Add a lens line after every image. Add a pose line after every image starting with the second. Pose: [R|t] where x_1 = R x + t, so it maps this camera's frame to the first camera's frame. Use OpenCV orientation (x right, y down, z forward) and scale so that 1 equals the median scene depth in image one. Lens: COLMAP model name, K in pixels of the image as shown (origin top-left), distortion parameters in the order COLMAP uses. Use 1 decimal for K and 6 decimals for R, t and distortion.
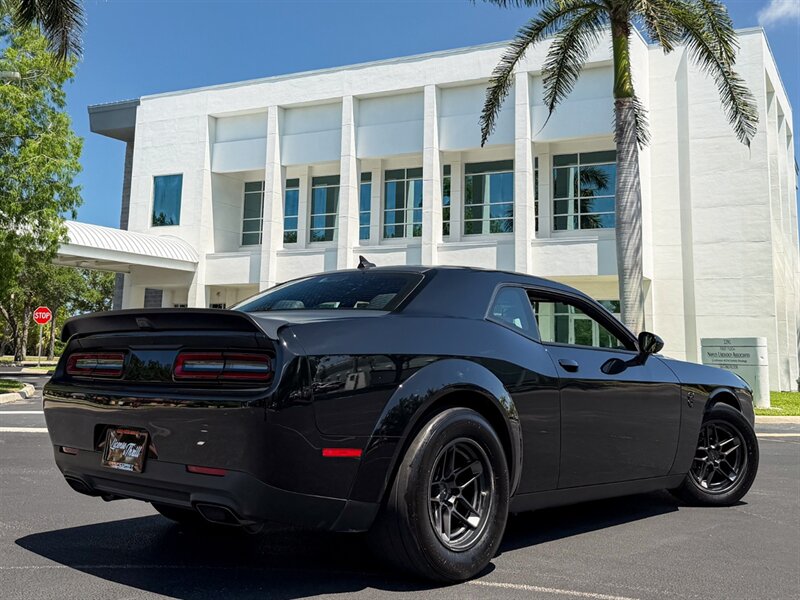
lens RADIAL K [[895.9, 0, 405.8], [0, 895.9, 202.3], [0, 0, 1]] dist [0.185885, -0.468518]
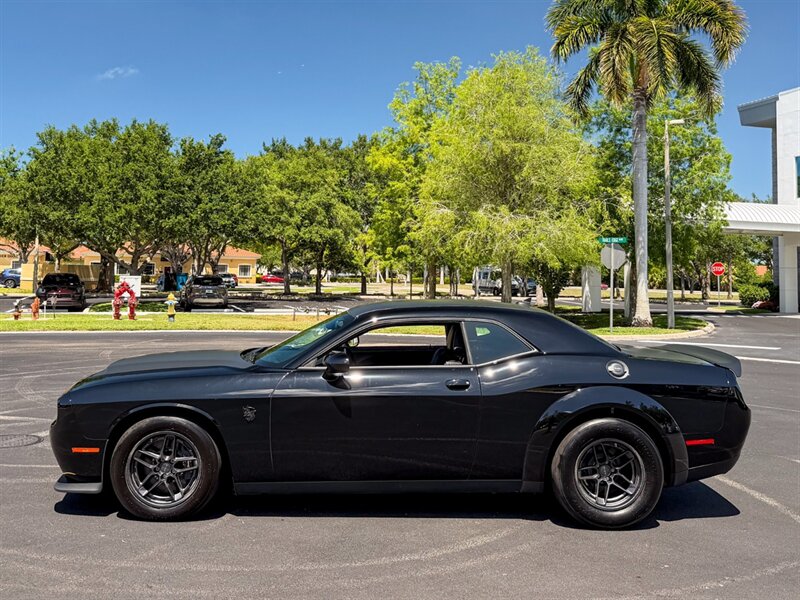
lens RADIAL K [[831.7, 0, 402.1], [0, 831.7, 218.2], [0, 0, 1]] dist [0.133325, -0.320956]
pose [[0.736600, -0.054099, -0.674162, 0.107336], [0.111168, 0.992923, 0.041786, -0.058800], [0.667130, -0.105725, 0.737400, -0.234479]]
